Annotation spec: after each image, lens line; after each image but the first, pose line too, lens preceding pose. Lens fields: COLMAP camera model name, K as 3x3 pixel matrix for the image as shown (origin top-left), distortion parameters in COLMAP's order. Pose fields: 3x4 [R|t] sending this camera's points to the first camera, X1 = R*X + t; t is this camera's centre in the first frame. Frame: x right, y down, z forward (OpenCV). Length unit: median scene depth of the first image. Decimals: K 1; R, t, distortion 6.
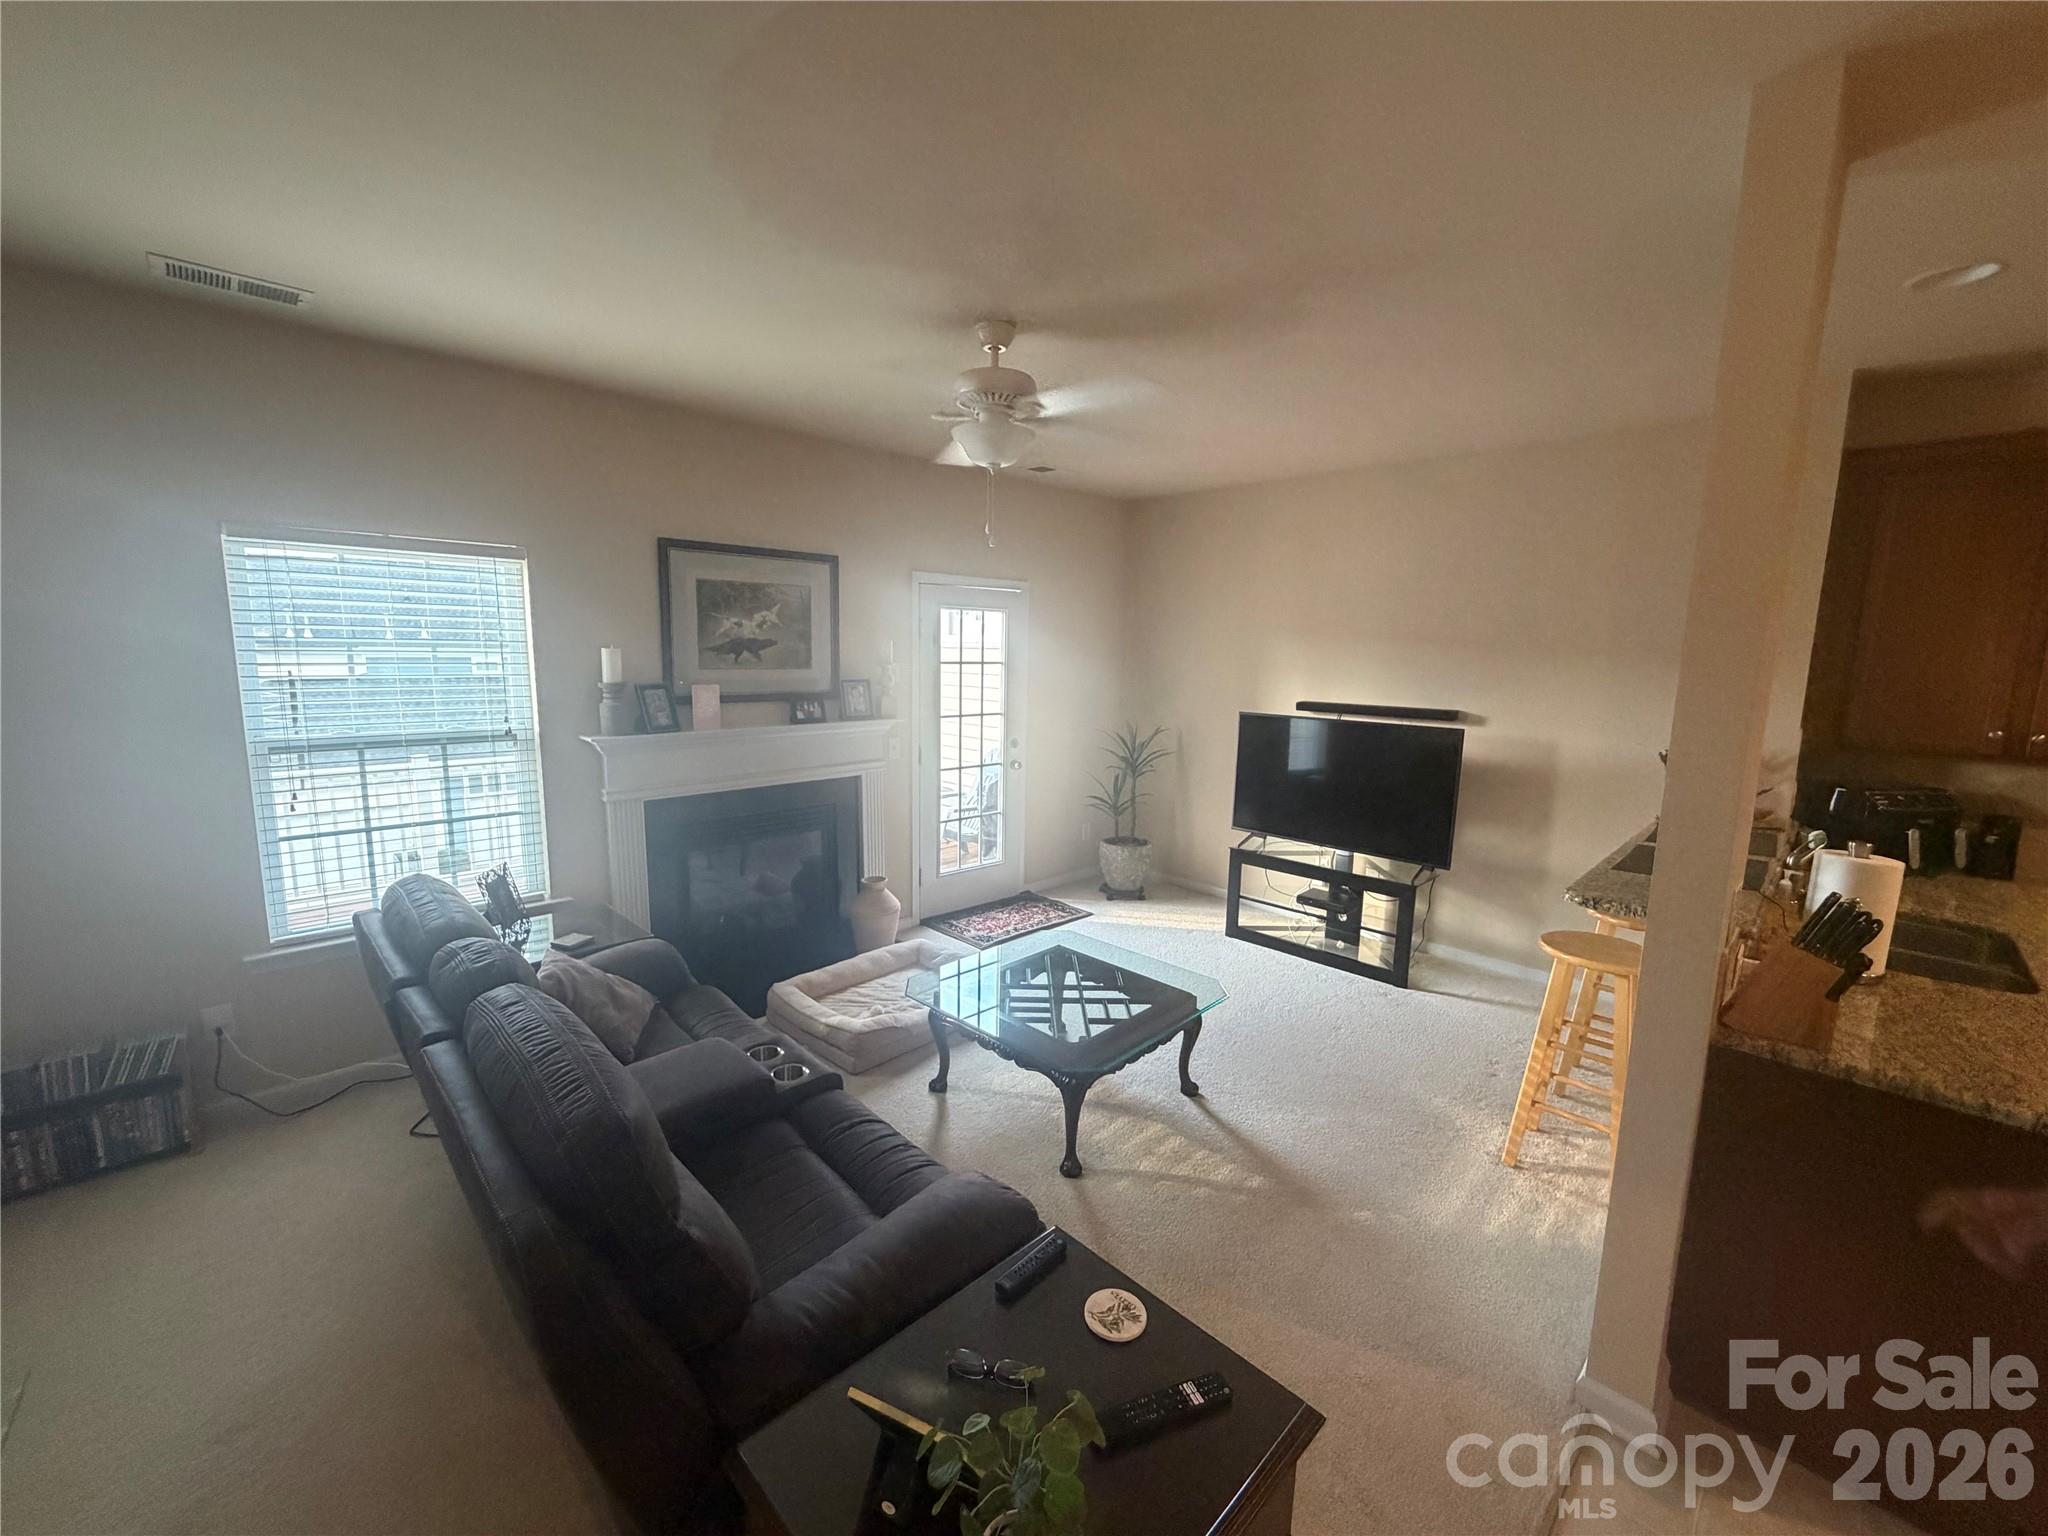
lens RADIAL K [[810.1, 0, 1024.0], [0, 810.1, 768.0], [0, 0, 1]] dist [-0.000614, 0.000052]
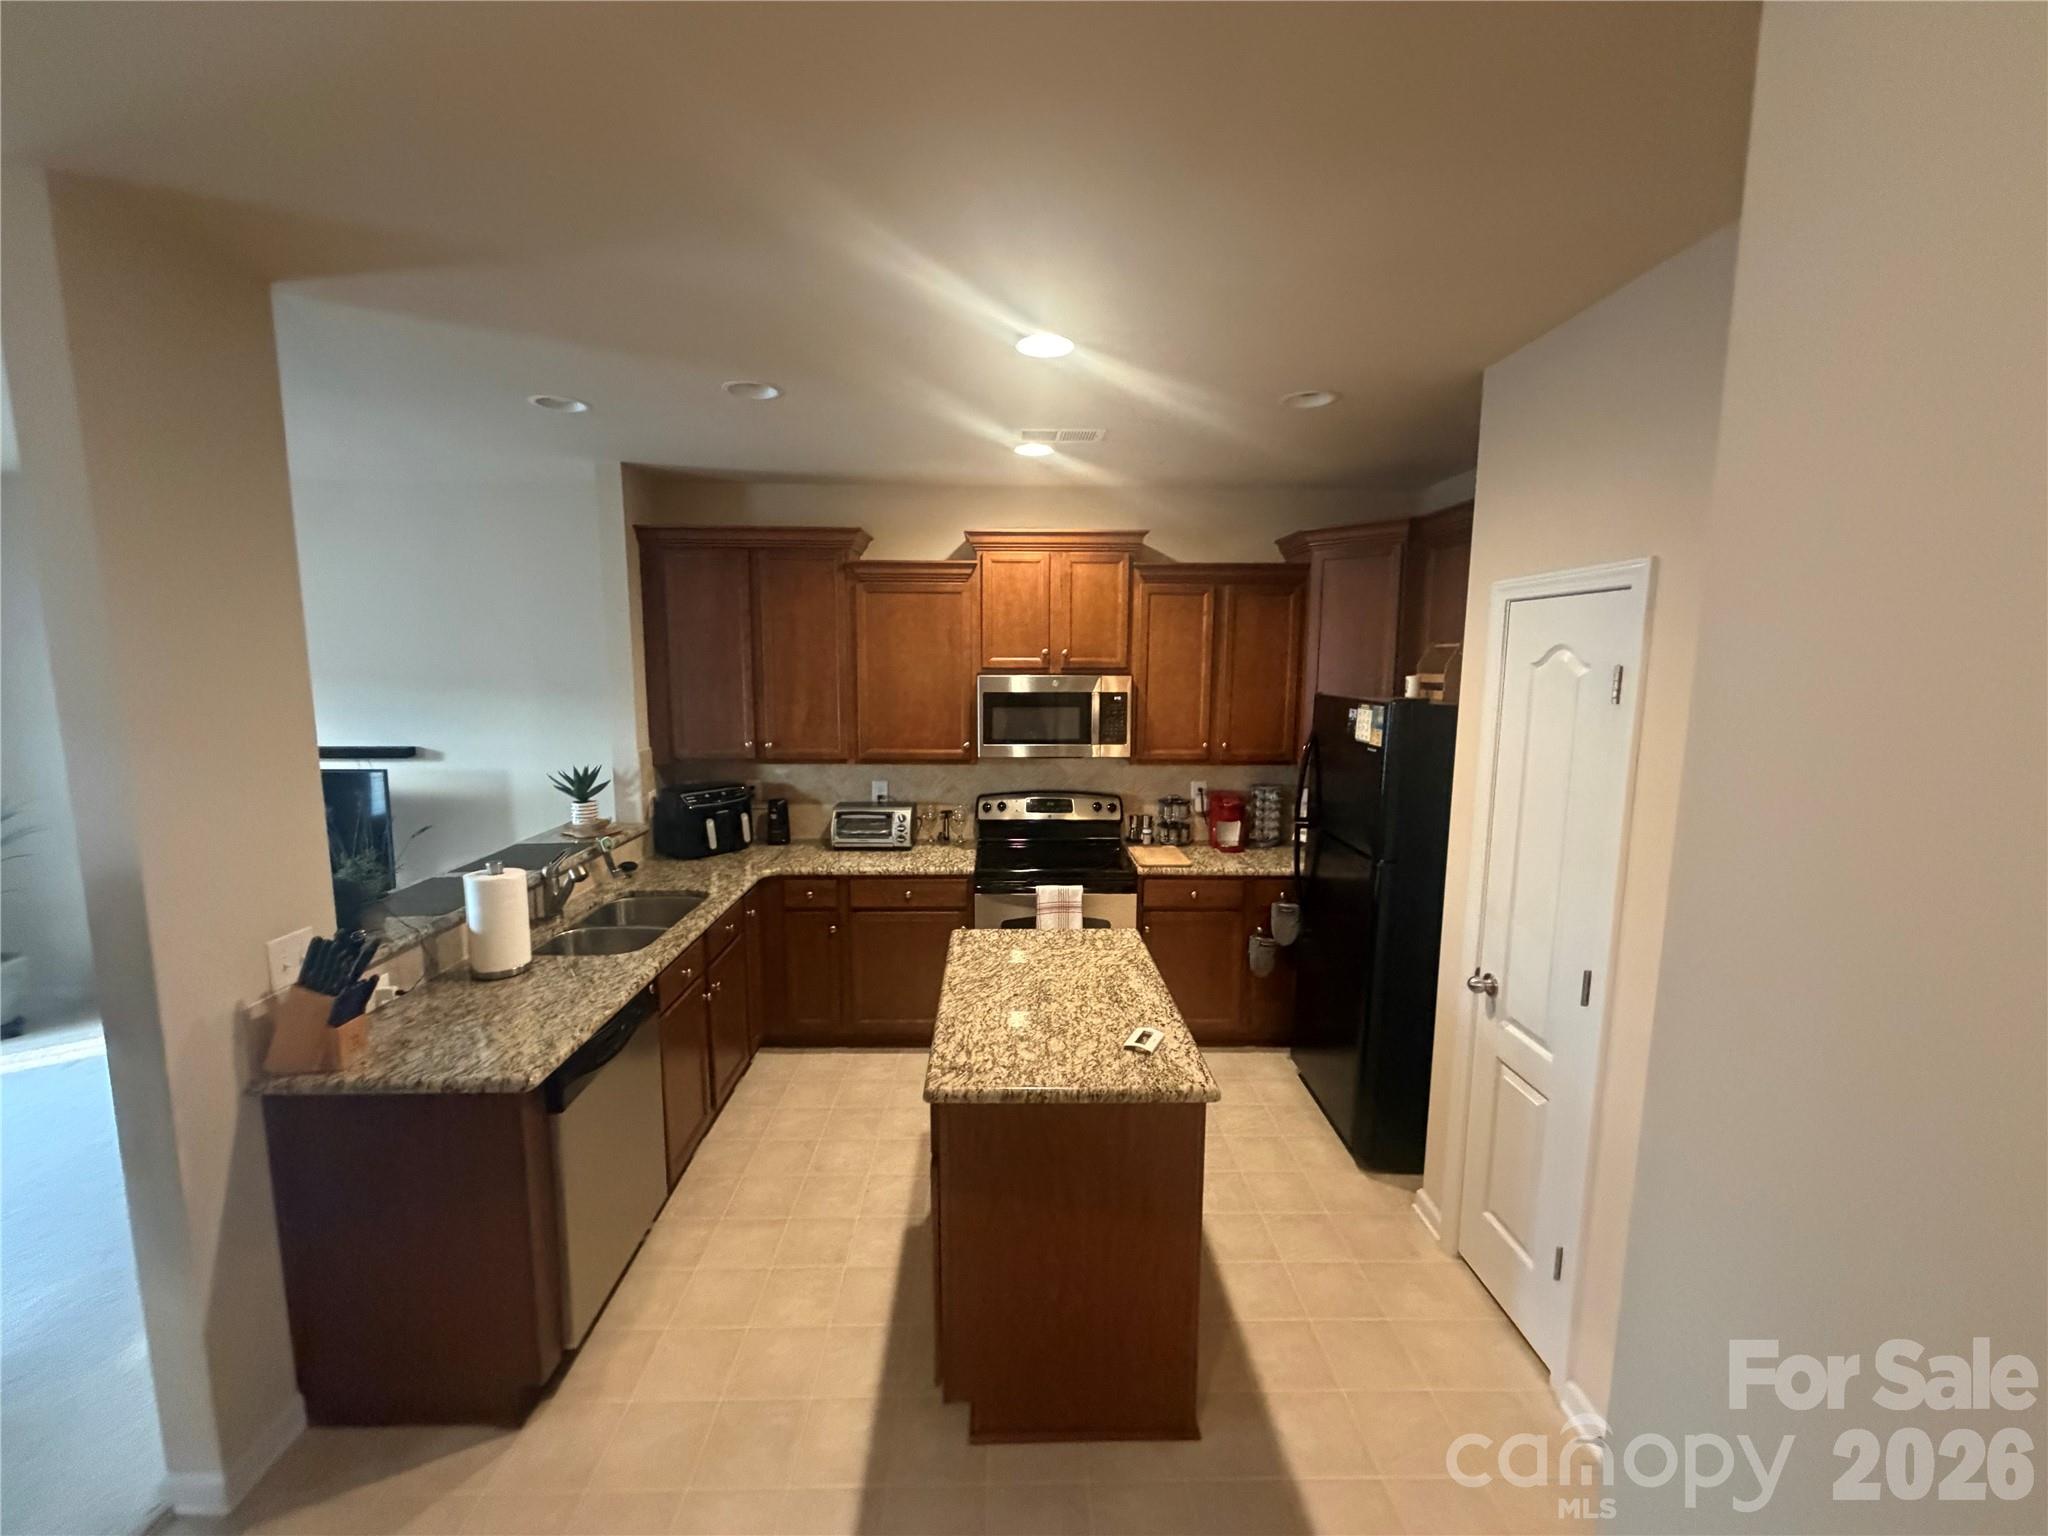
lens RADIAL K [[810.1, 0, 1024.0], [0, 810.1, 768.0], [0, 0, 1]] dist [-0.000614, 0.000052]
pose [[0.672199, -0.108337, 0.732402, 0.359663], [0.112524, 0.992694, 0.043564, -0.006434], [-0.731770, 0.053129, 0.679478, -0.206965]]
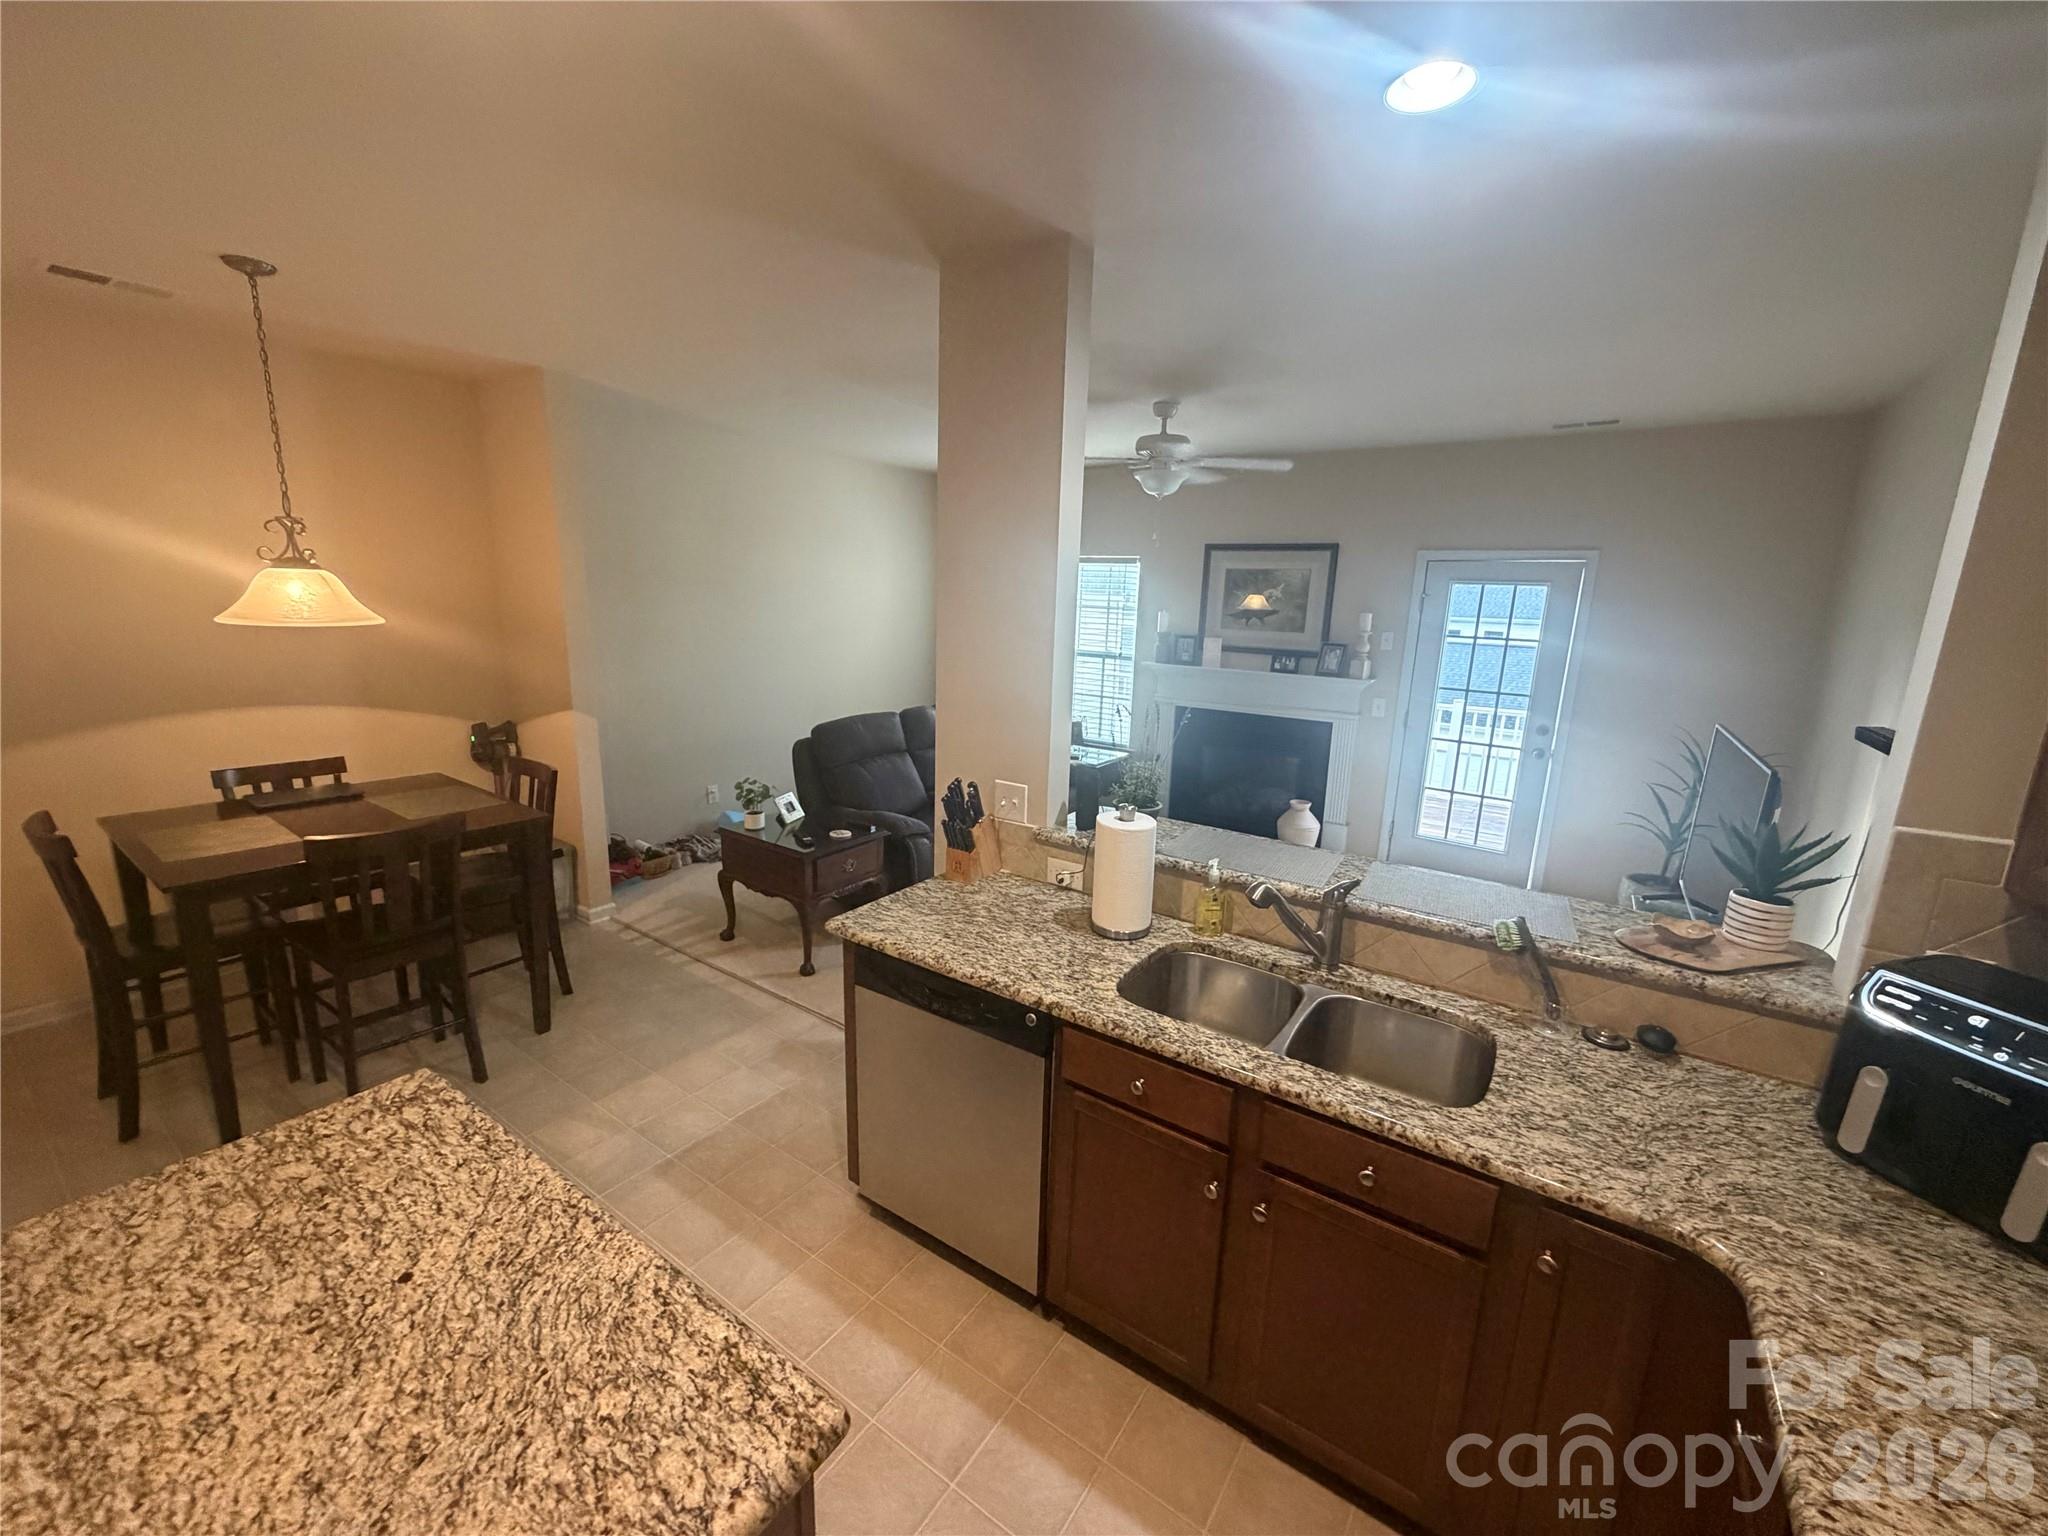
lens RADIAL K [[810.1, 0, 1024.0], [0, 810.1, 768.0], [0, 0, 1]] dist [-0.000614, 0.000052]
pose [[0.201588, 0.202032, -0.958408, 1.028834], [-0.171683, 0.970635, 0.168498, -0.058332], [0.964307, 0.130575, 0.230354, 0.317692]]
